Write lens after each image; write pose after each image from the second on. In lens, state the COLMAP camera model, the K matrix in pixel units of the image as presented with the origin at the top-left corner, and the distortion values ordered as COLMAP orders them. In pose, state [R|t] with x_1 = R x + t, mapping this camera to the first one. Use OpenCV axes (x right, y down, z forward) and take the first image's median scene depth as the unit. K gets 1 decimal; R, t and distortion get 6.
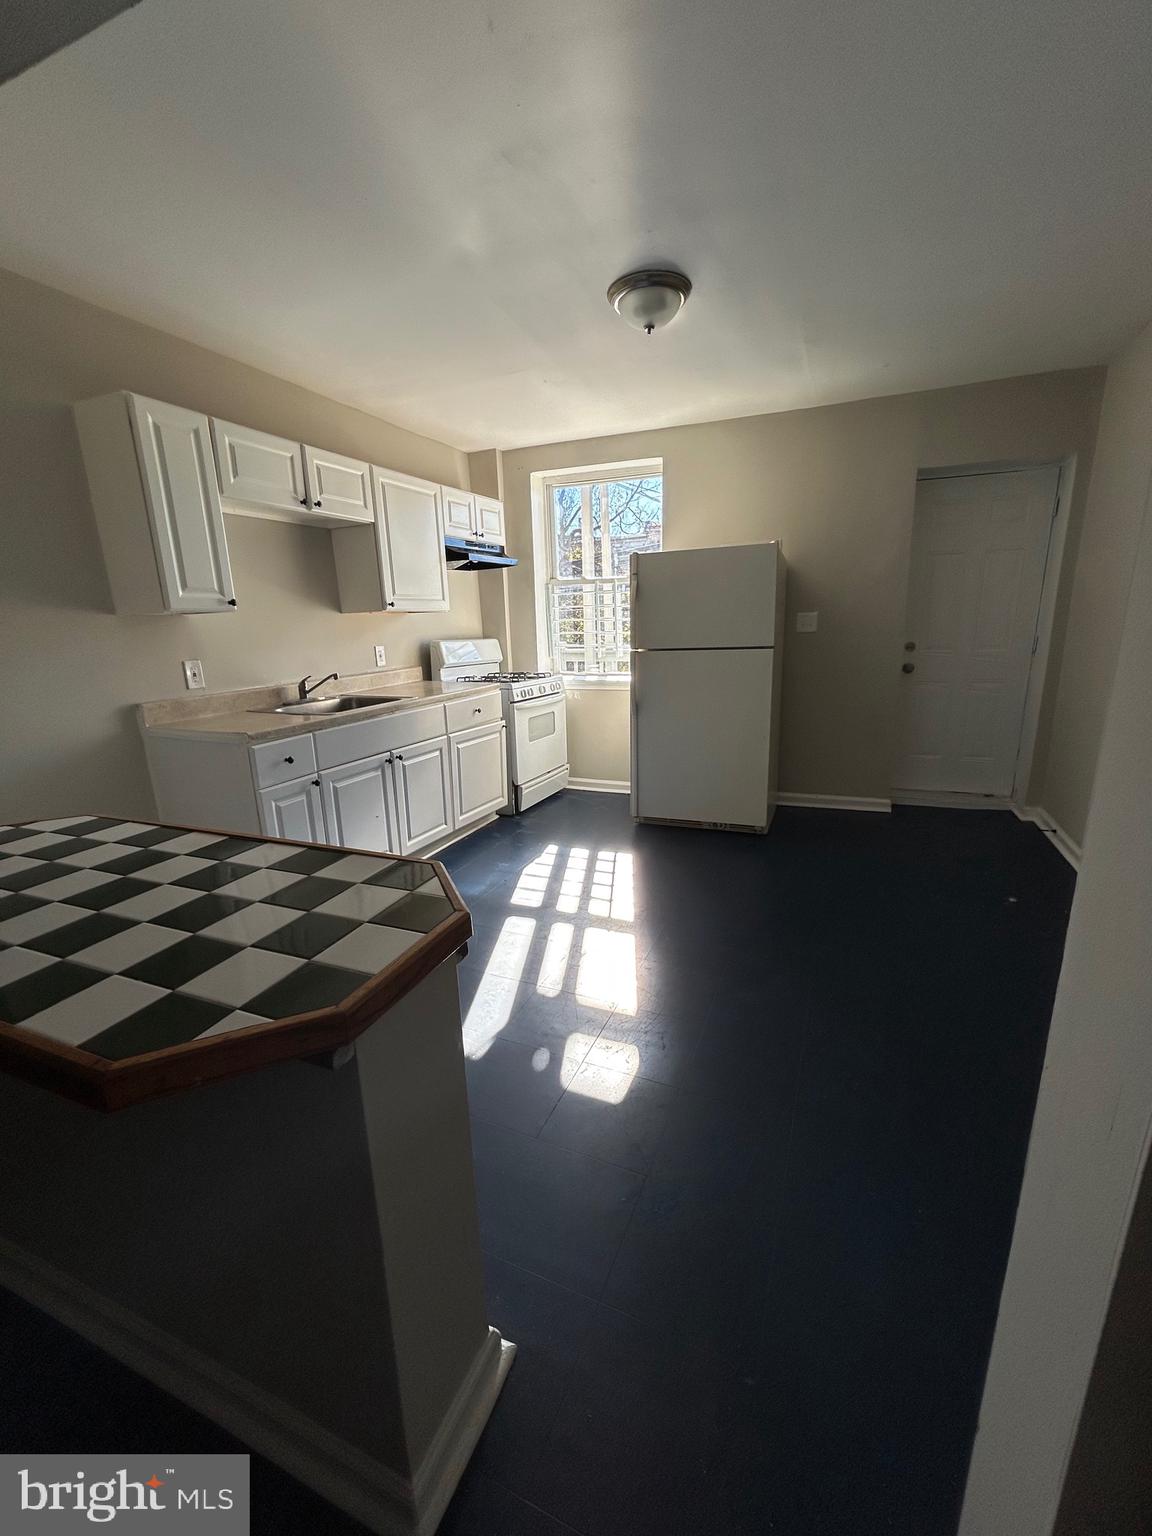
lens RADIAL K [[610.1, 0, 575.0], [0, 610.1, 774.9], [0, 0, 1]] dist [-0.010394, 0.000129]
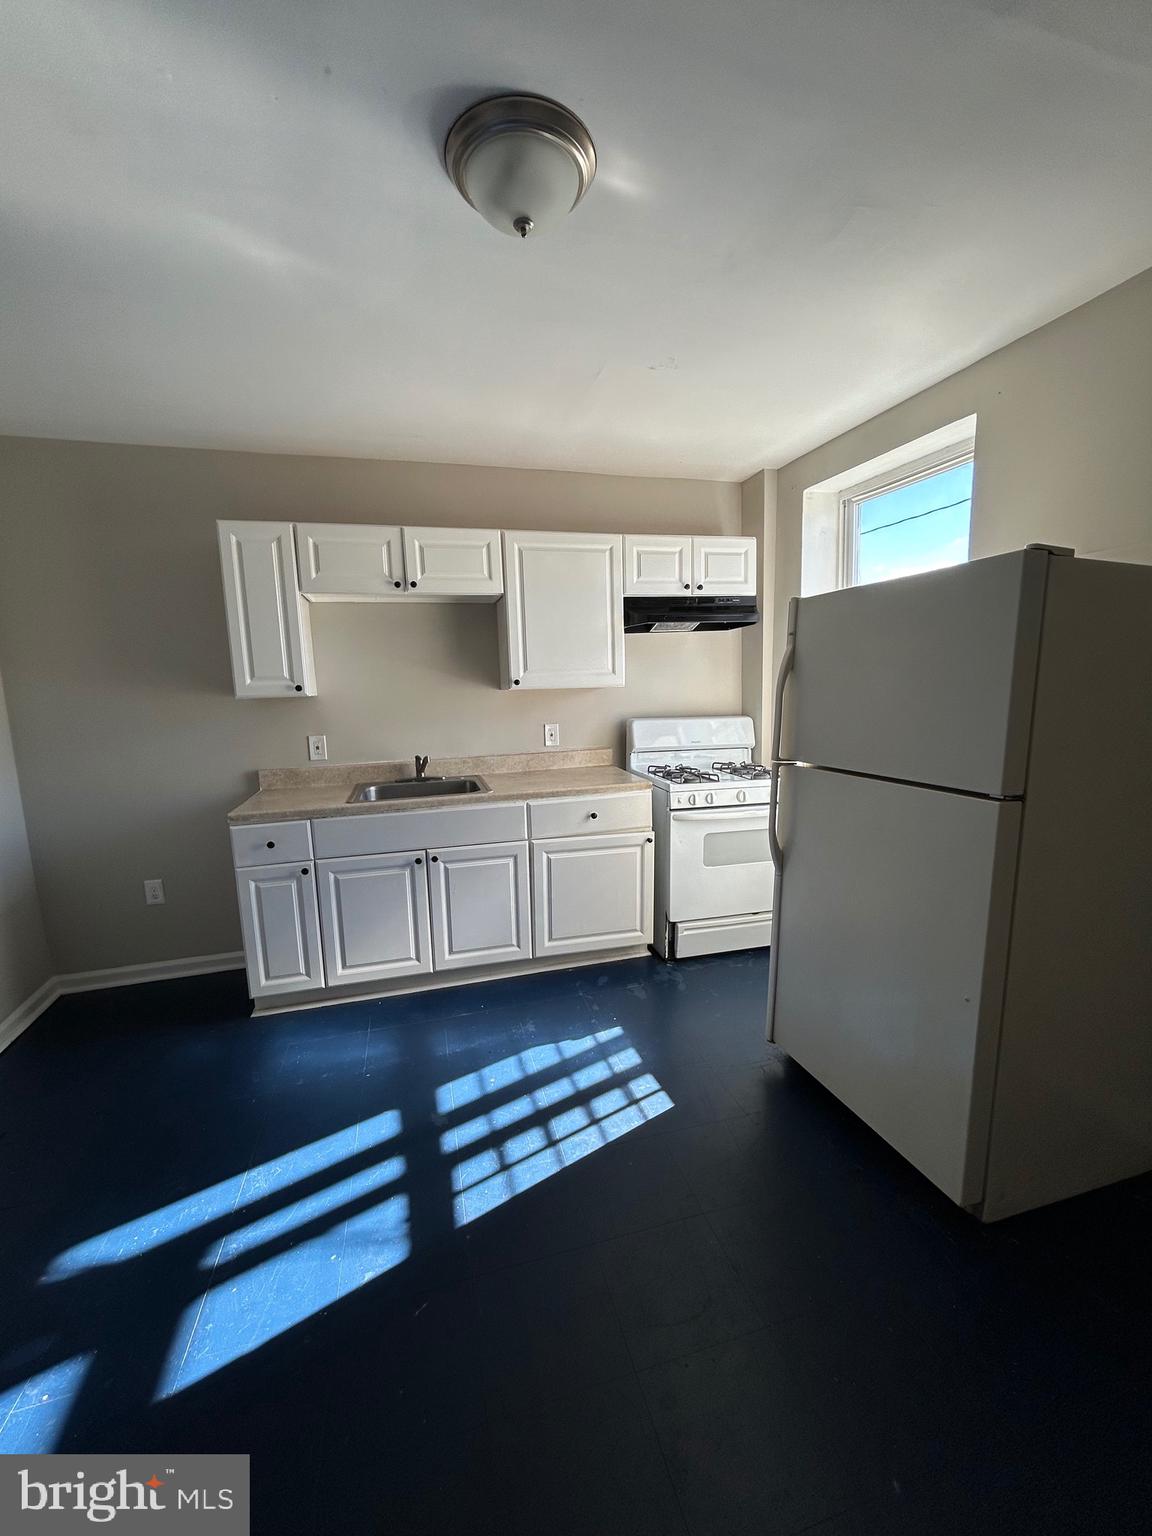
lens RADIAL K [[610.1, 0, 575.0], [0, 610.1, 774.9], [0, 0, 1]] dist [-0.010394, 0.000129]
pose [[0.643047, 0.124561, -0.755629, 0.432286], [-0.179375, 0.983735, 0.009513, -0.170434], [0.744523, 0.129424, 0.654931, 0.501517]]
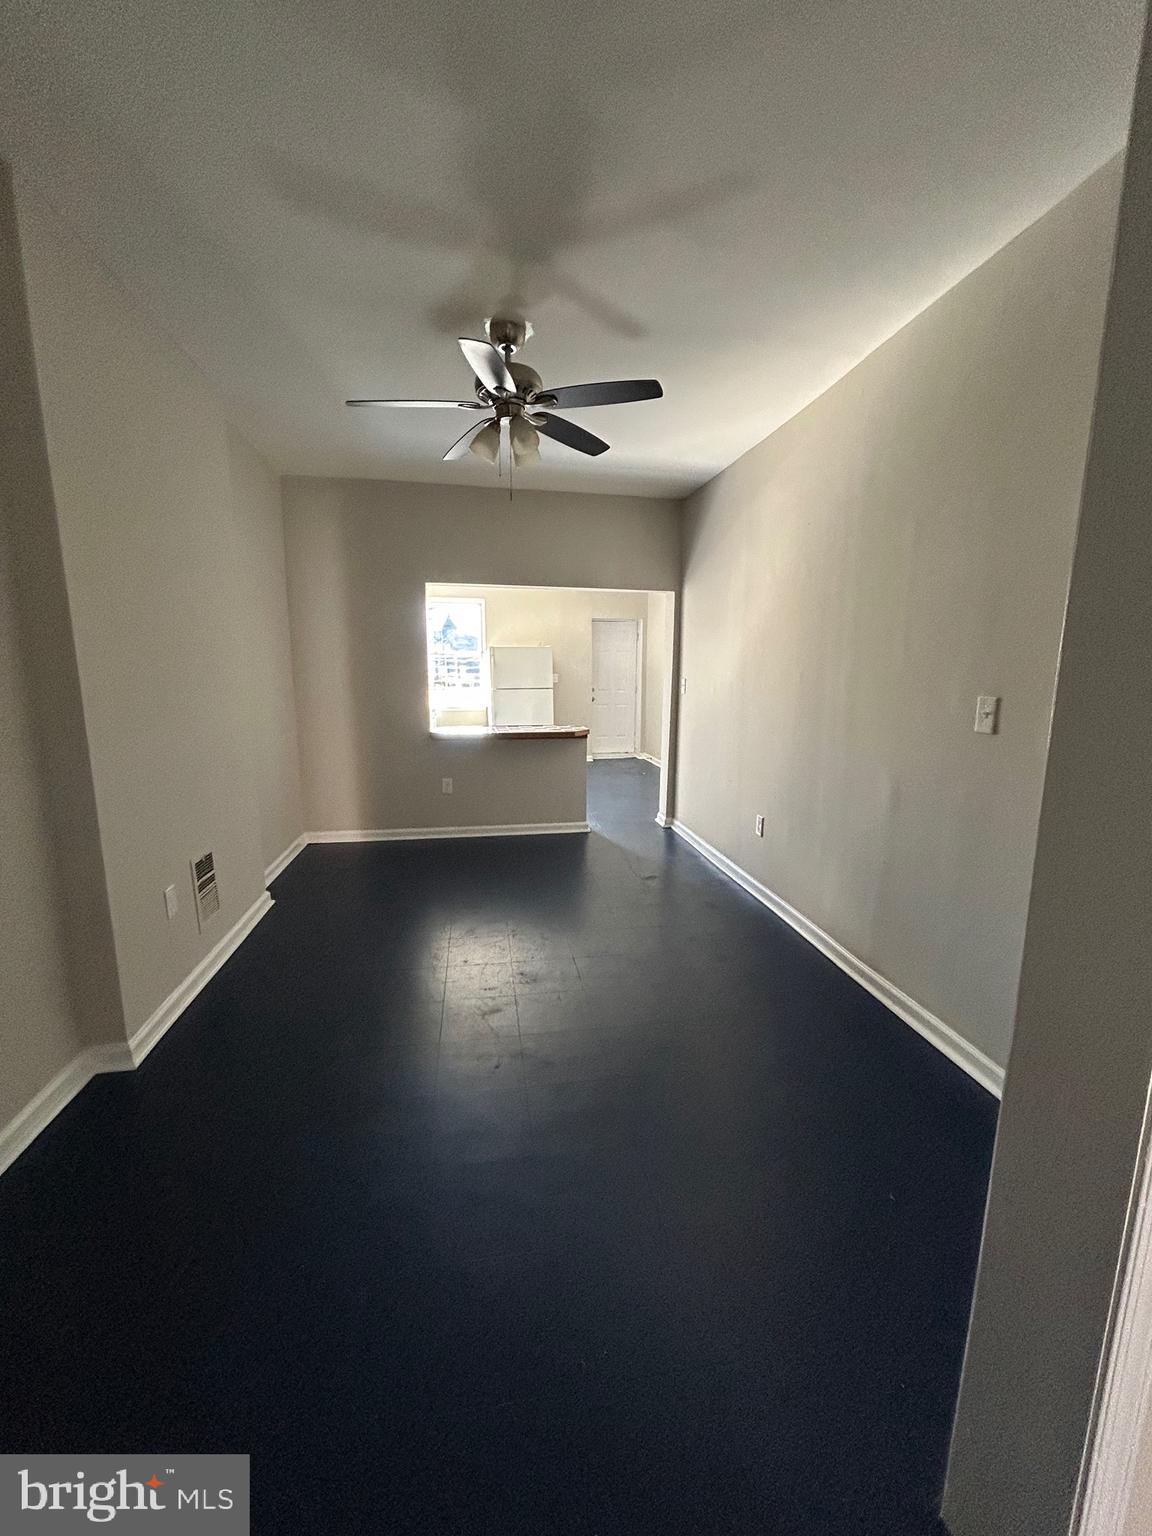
lens RADIAL K [[610.1, 0, 575.0], [0, 610.1, 774.9], [0, 0, 1]] dist [-0.010394, 0.000129]
pose [[0.838294, -0.061095, 0.541784, -0.886991], [0.103963, 0.993381, -0.048839, 0.245528], [-0.535214, 0.097267, 0.839098, -0.996321]]
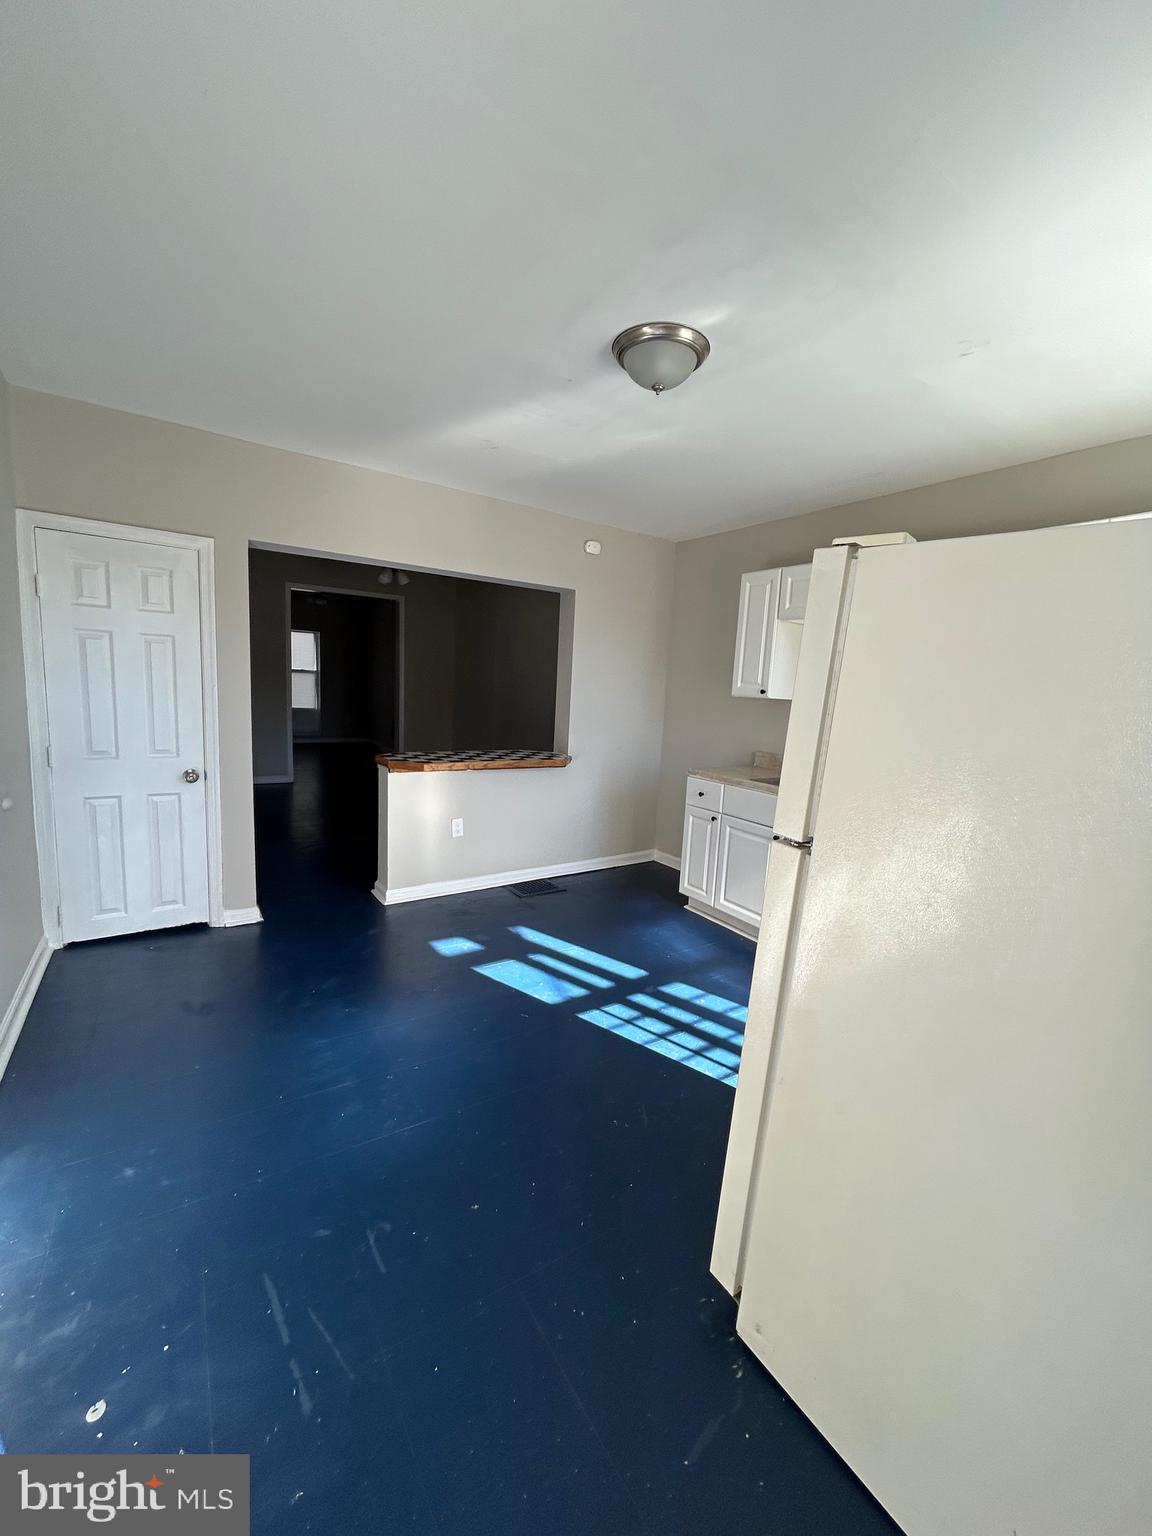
lens RADIAL K [[610.1, 0, 575.0], [0, 610.1, 774.9], [0, 0, 1]] dist [-0.010394, 0.000129]
pose [[-0.536657, 0.123886, -0.834657, 0.665224], [-0.244512, 0.923891, 0.294344, -0.307791], [0.807597, 0.362045, -0.465521, 1.020814]]
